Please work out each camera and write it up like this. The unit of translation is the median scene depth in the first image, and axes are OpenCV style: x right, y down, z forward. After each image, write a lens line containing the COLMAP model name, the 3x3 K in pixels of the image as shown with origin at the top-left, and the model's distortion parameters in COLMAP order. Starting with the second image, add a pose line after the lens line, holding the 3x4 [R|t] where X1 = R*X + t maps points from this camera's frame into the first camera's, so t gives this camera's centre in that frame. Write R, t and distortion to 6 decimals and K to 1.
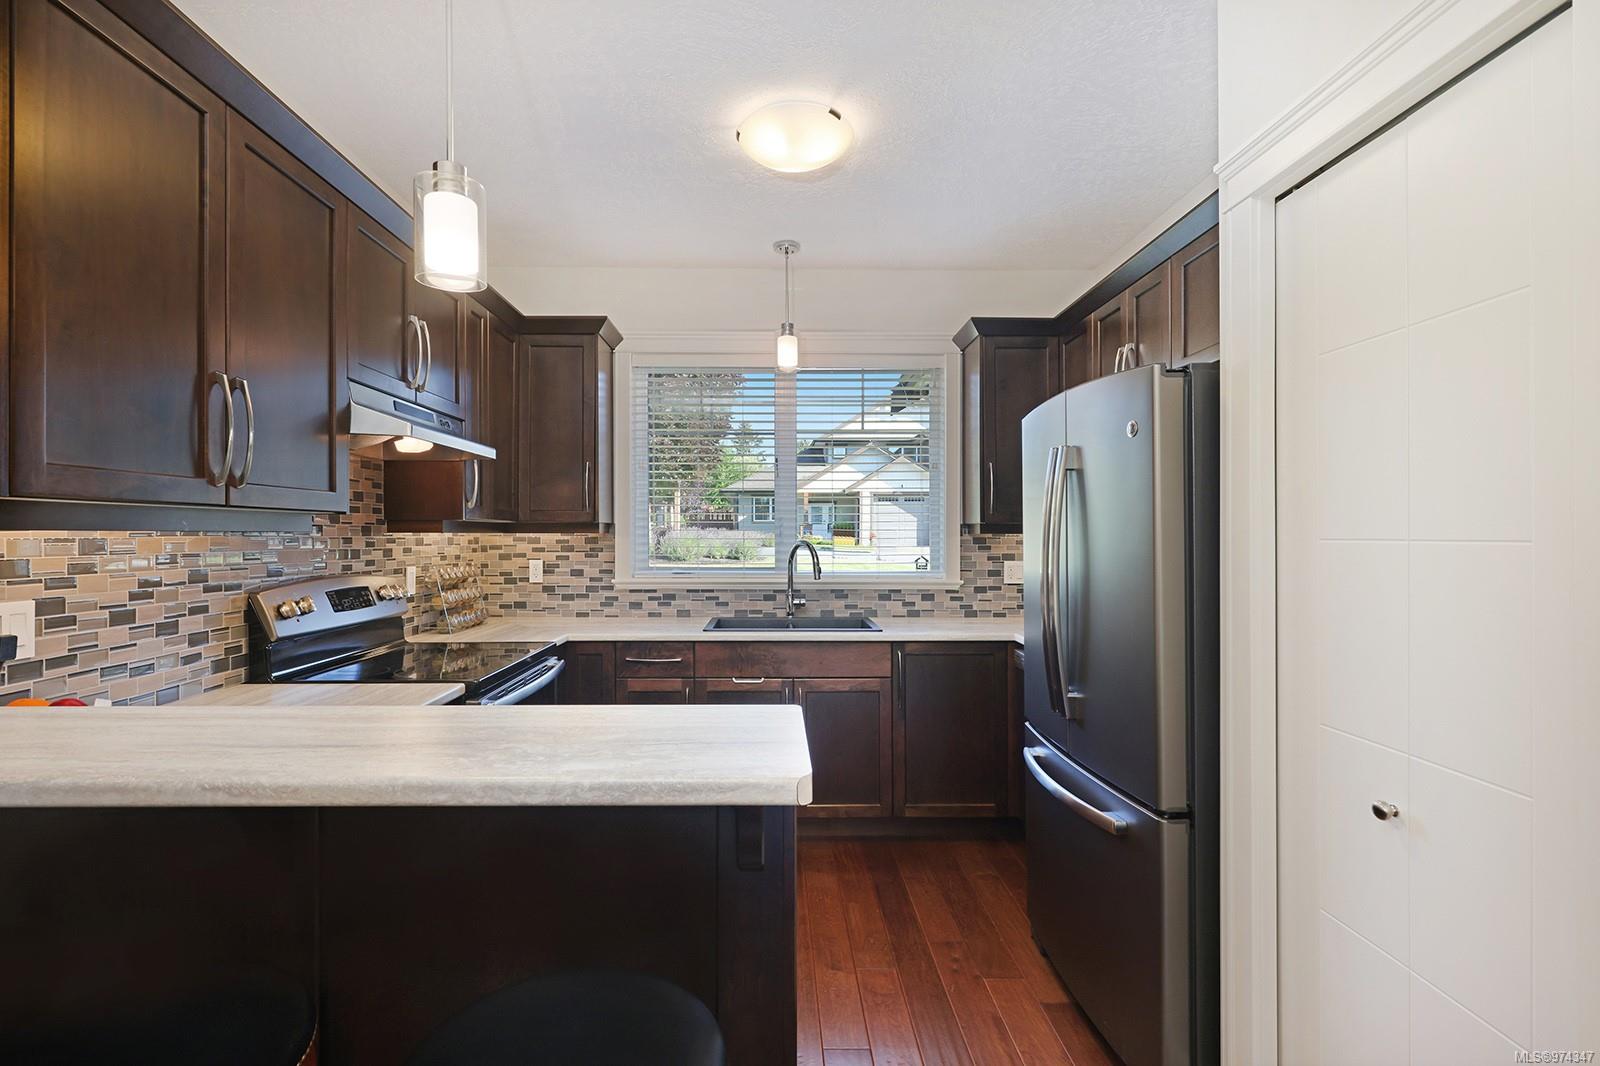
lens RADIAL K [[728.7, 0, 793.0], [0, 728.7, 536.6], [0, 0, 1]] dist [0.000336, -0.000151]
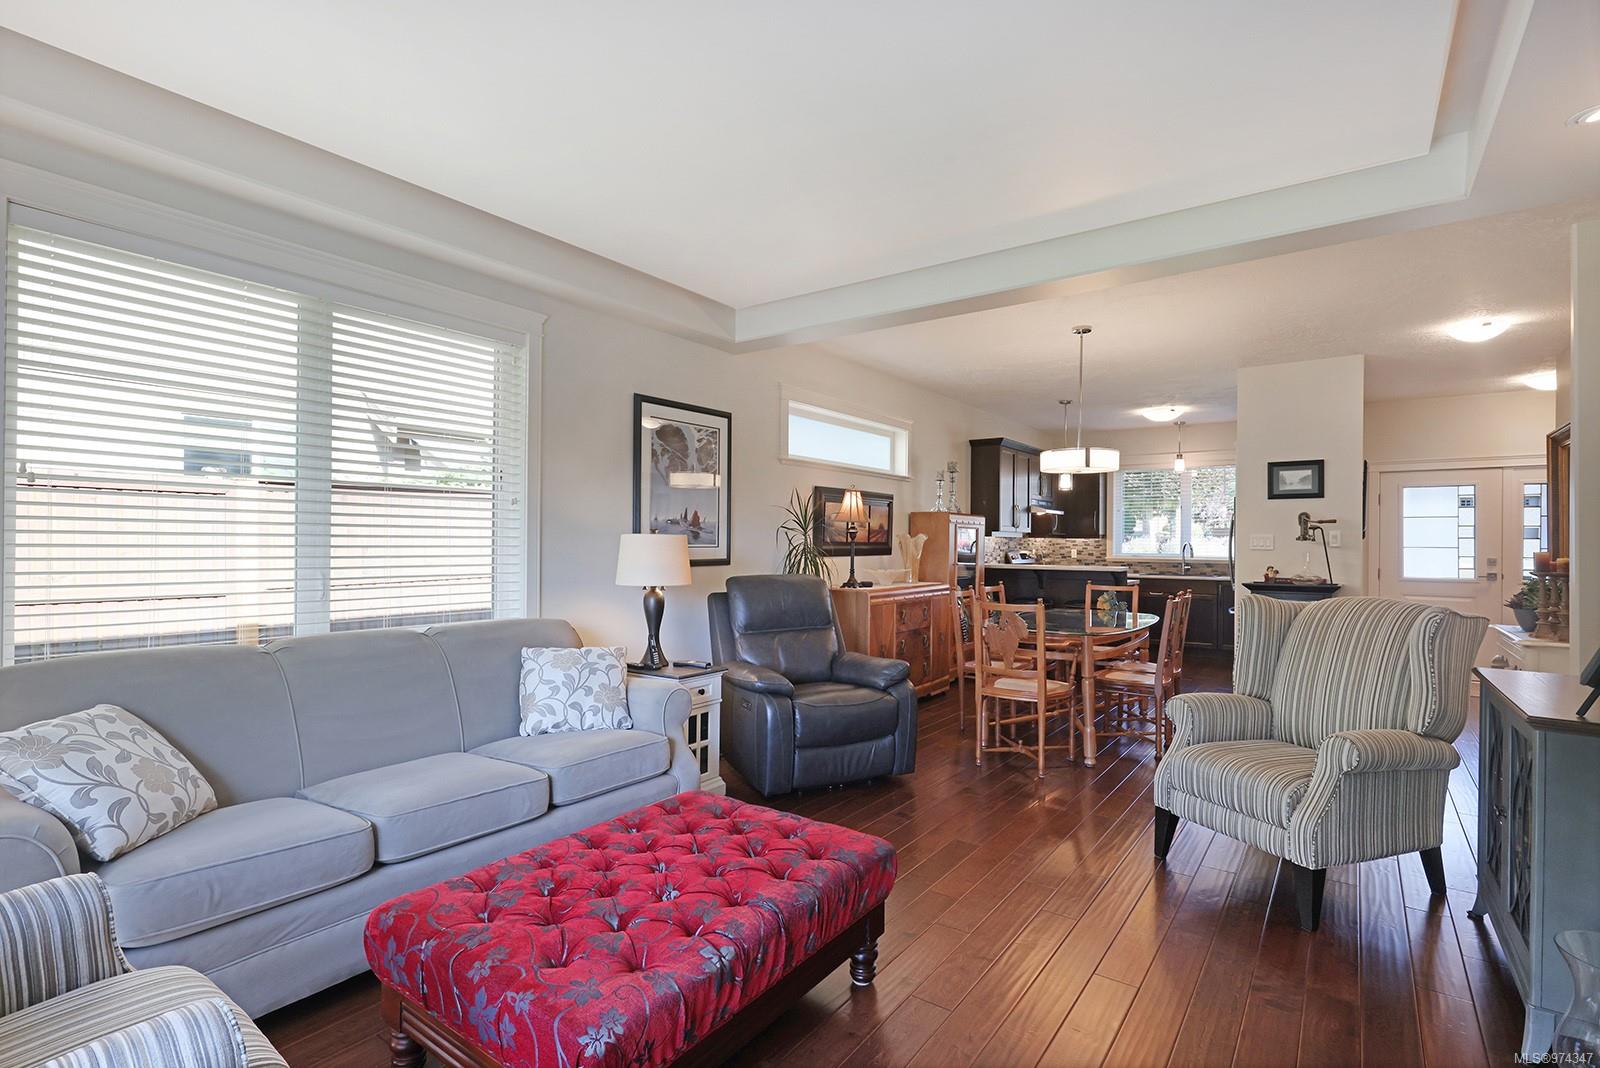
lens RADIAL K [[747.3, 0, 791.0], [0, 747.3, 539.8], [0, 0, 1]] dist [0.001470, 0.000286]
pose [[0.782538, 0.003912, -0.622590, 0.537020], [-0.009170, 0.999944, -0.005243, 0.024038], [0.622535, 0.009812, 0.782530, -1.787179]]
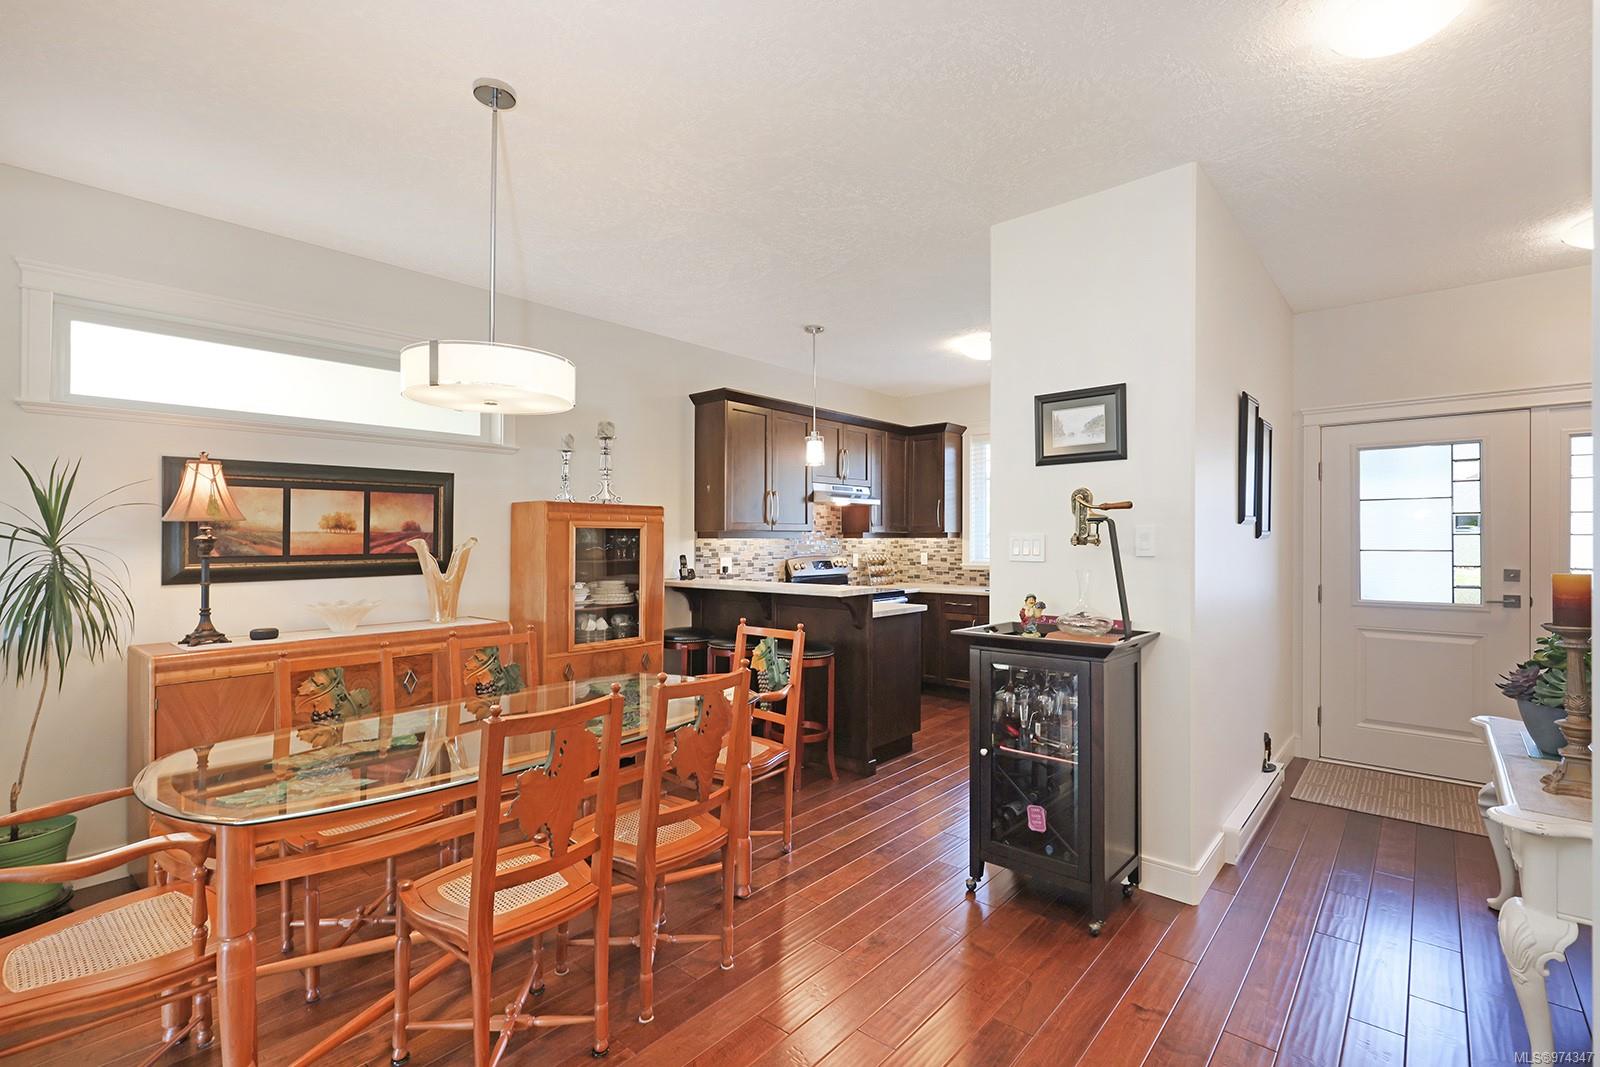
lens RADIAL K [[728.7, 0, 797.5], [0, 728.7, 537.5], [0, 0, 1]] dist [0.000336, -0.000151]
pose [[0.736085, -0.004369, -0.676875, 0.706229], [0.001803, 0.999988, -0.004494, 0.001791], [0.676887, 0.002087, 0.736084, -0.617015]]
